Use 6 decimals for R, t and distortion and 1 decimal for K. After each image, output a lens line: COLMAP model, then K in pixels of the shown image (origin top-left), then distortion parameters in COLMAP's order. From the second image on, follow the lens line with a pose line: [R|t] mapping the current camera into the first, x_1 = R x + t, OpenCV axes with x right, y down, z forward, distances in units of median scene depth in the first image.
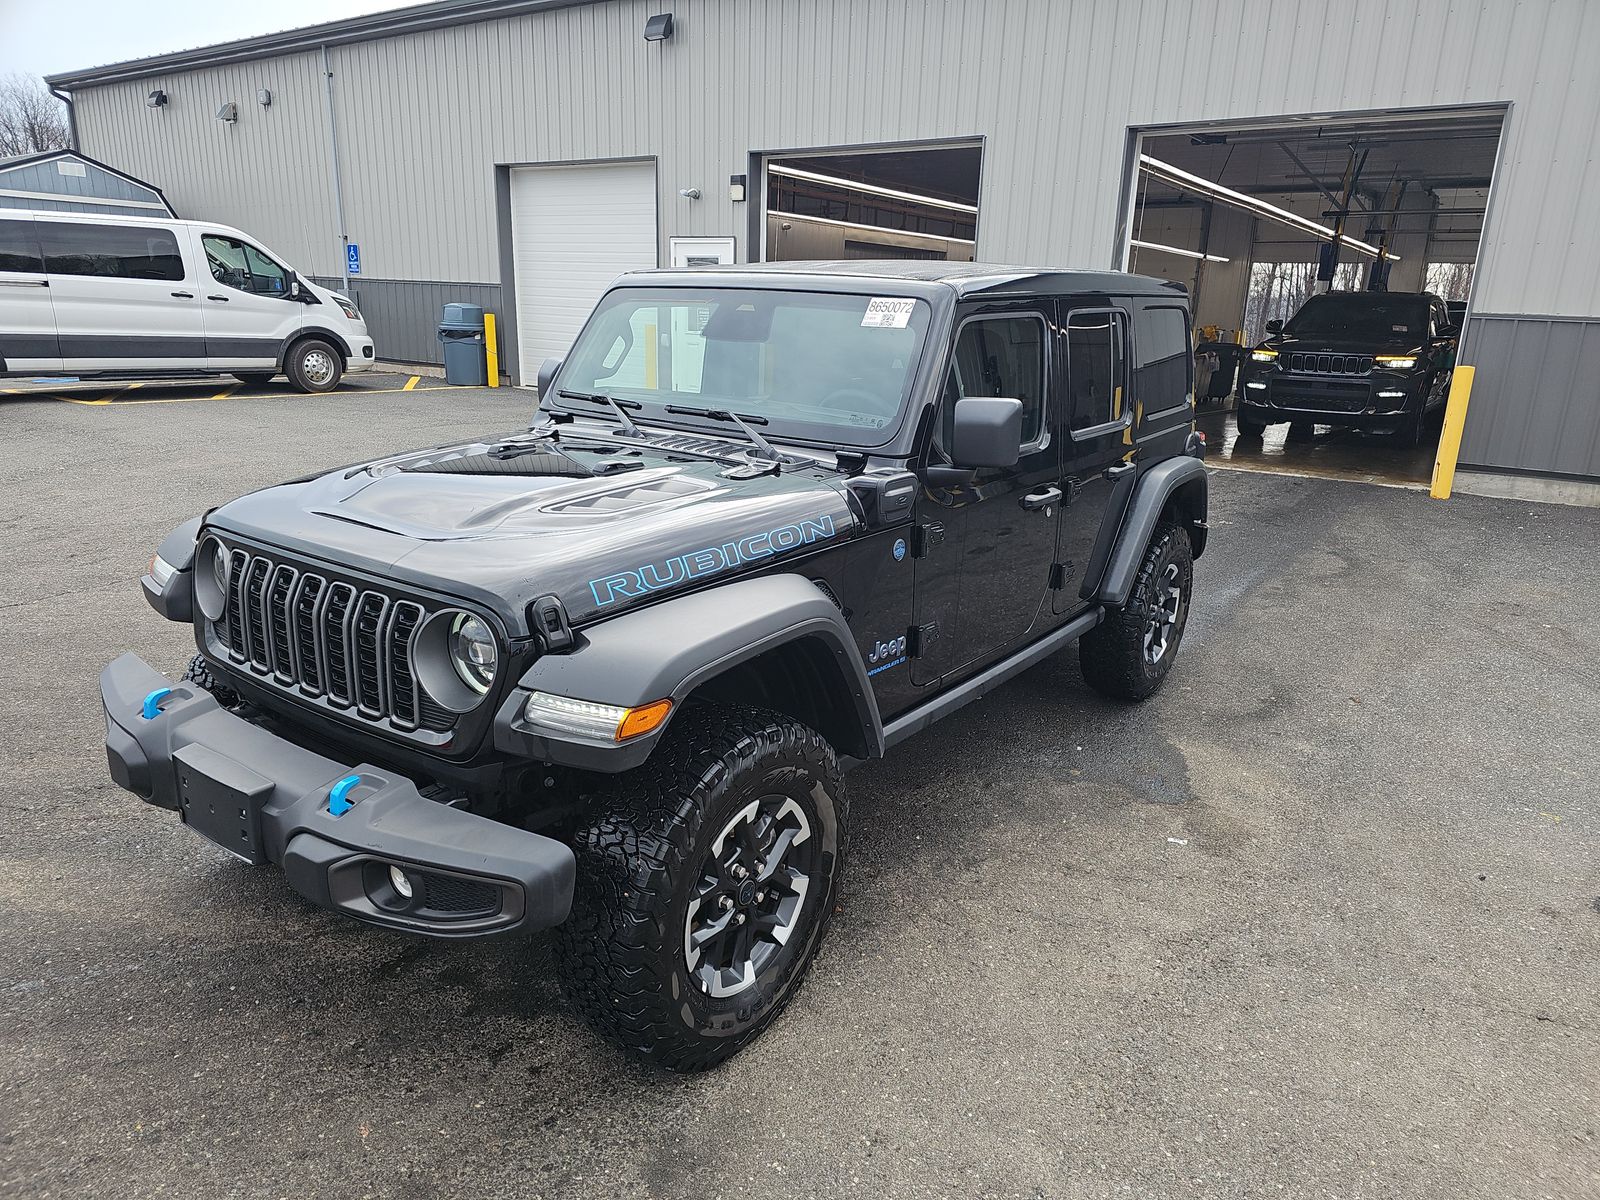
lens RADIAL K [[1068.1, 0, 793.9], [0, 1068.1, 596.1], [0, 0, 1]] dist [0.047783, -0.046051]
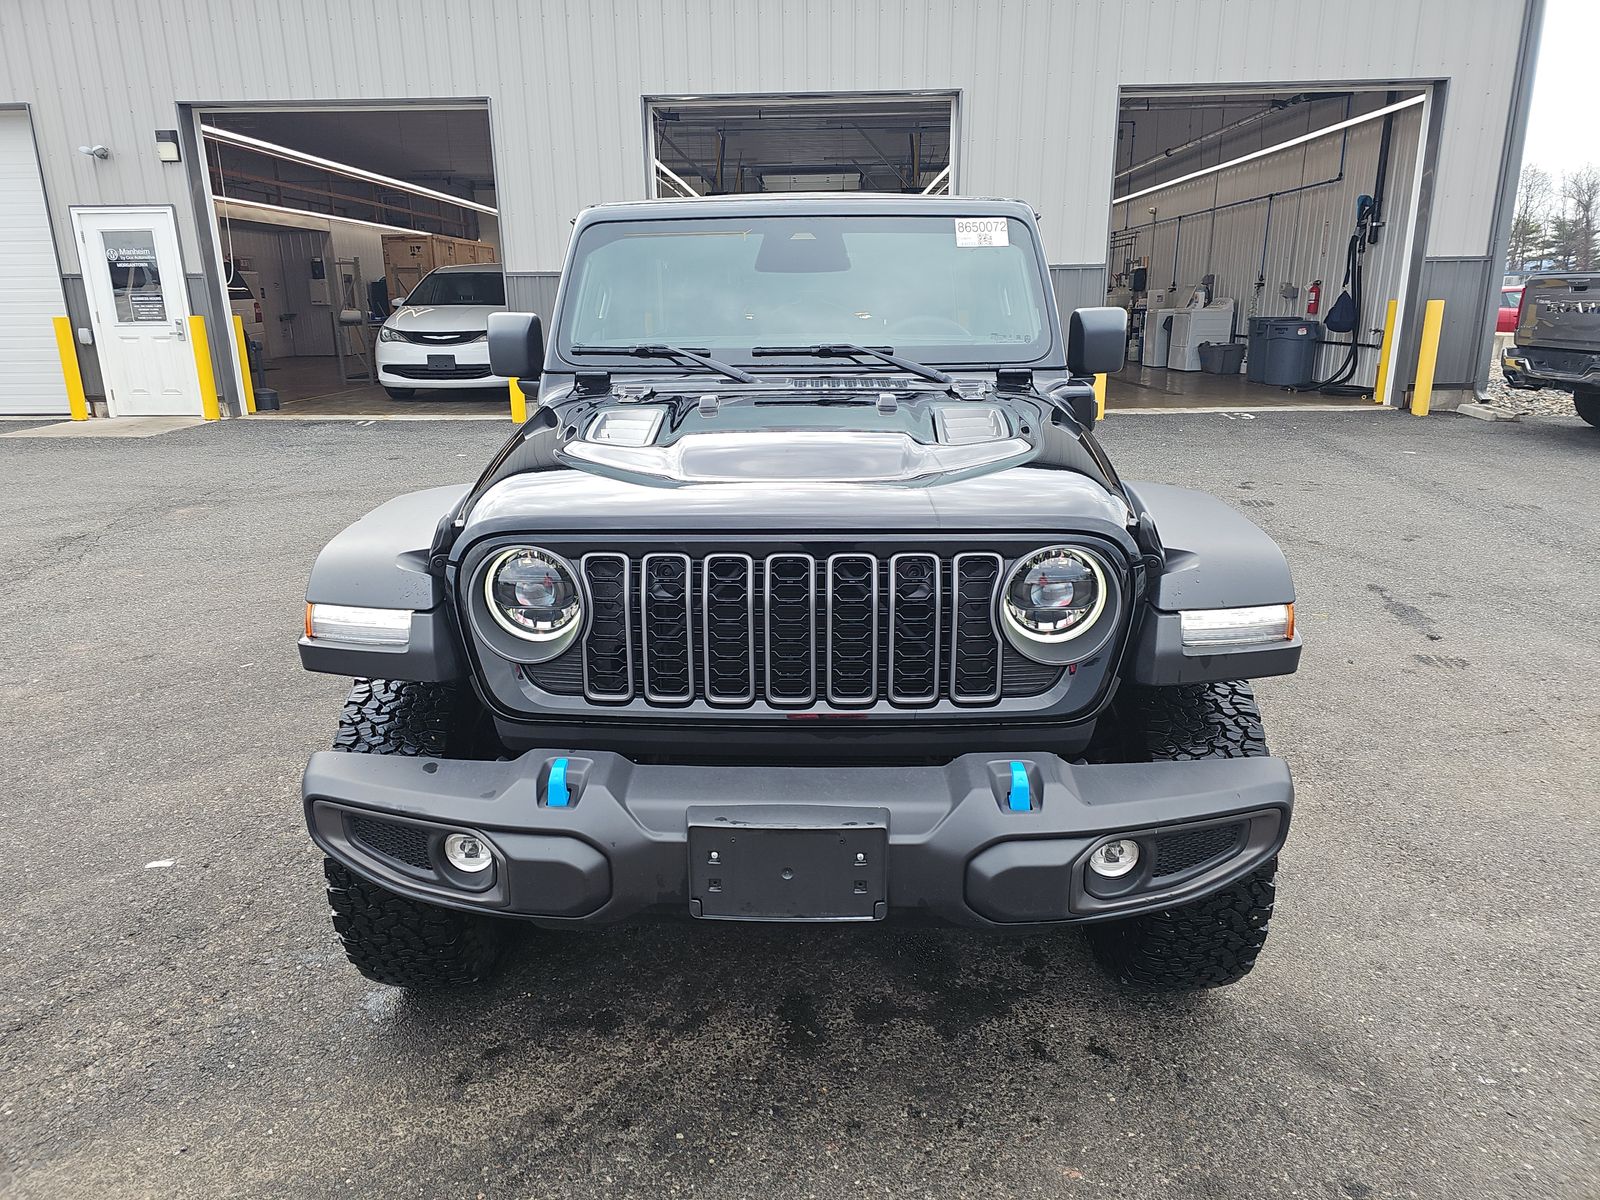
lens RADIAL K [[1068.1, 0, 793.9], [0, 1068.1, 596.1], [0, 0, 1]] dist [0.047783, -0.046051]
pose [[0.827591, -0.189238, 0.528471, -0.190184], [0.184161, 0.980885, 0.062842, -0.008243], [-0.530262, 0.045316, 0.846622, 0.077226]]
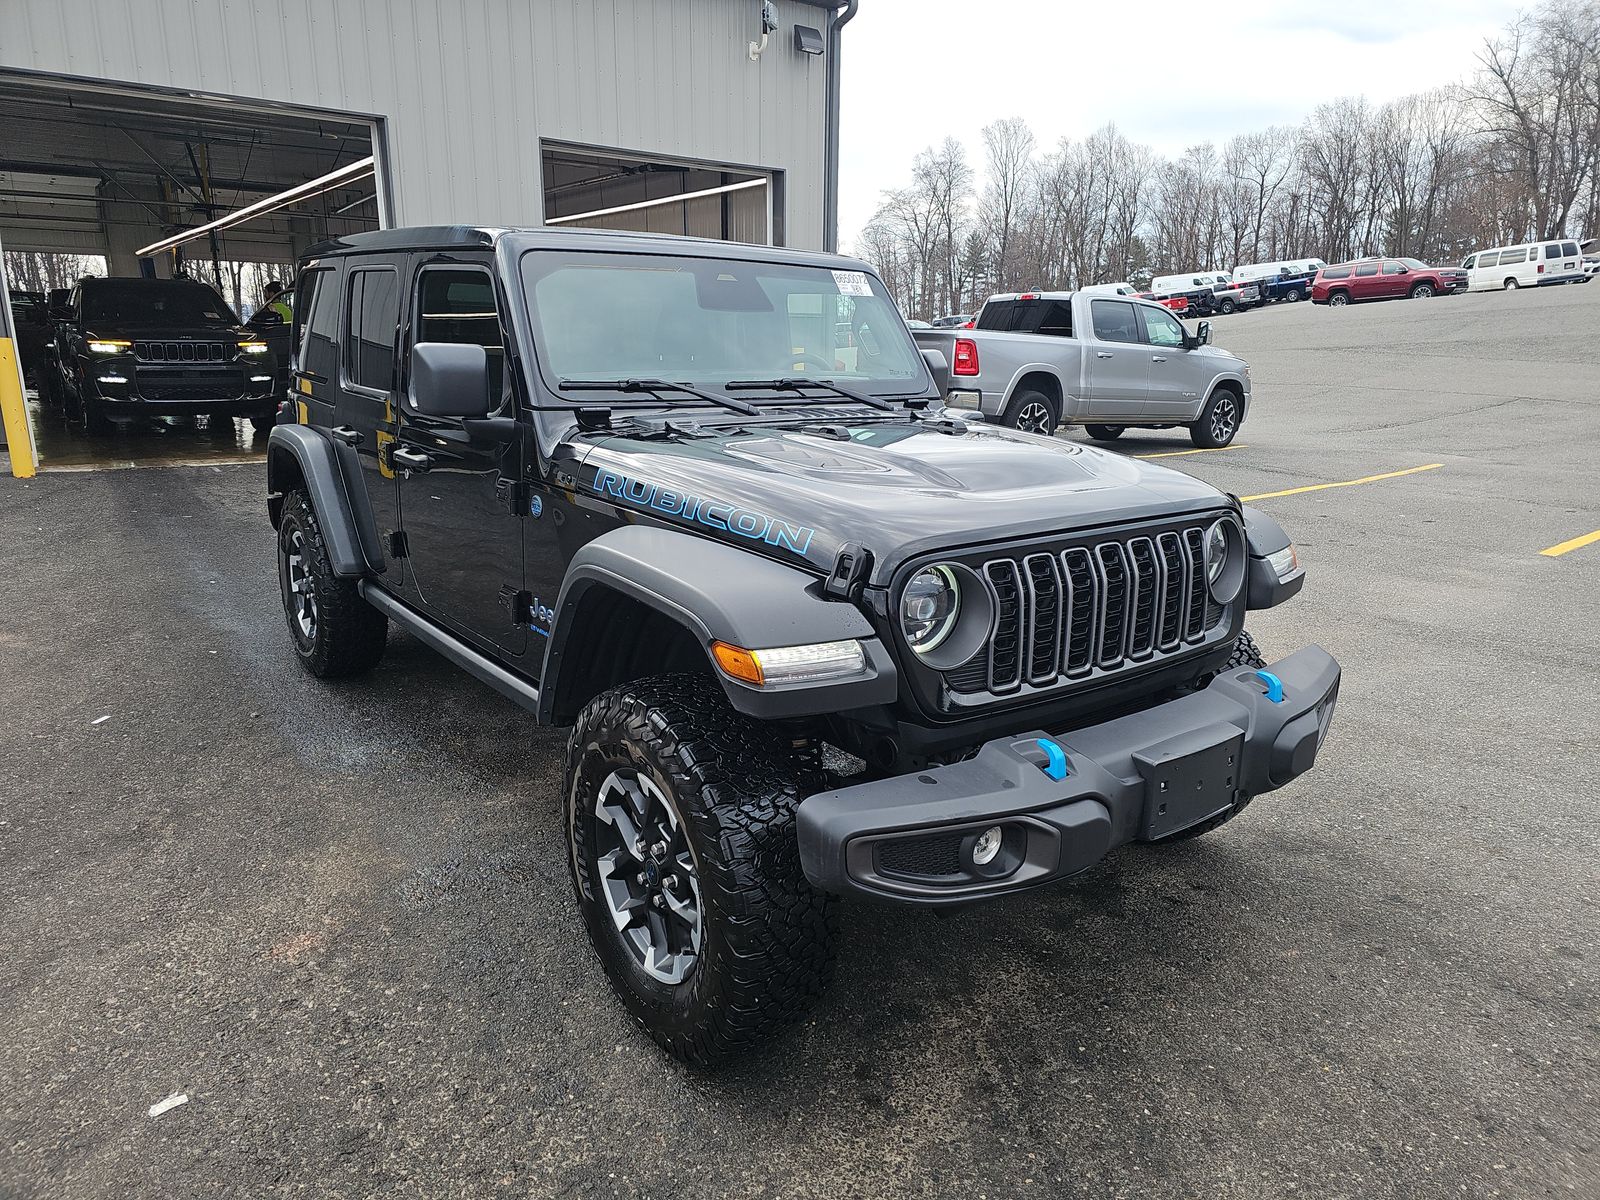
lens RADIAL K [[1067.5, 0, 799.8], [0, 1067.5, 597.3], [0, 0, 1]] dist [0.050977, -0.039534]
pose [[0.281285, -0.253165, 0.925627, -0.318078], [0.248654, 0.950857, 0.184503, -0.049117], [-0.926849, 0.178263, 0.330413, 0.211762]]
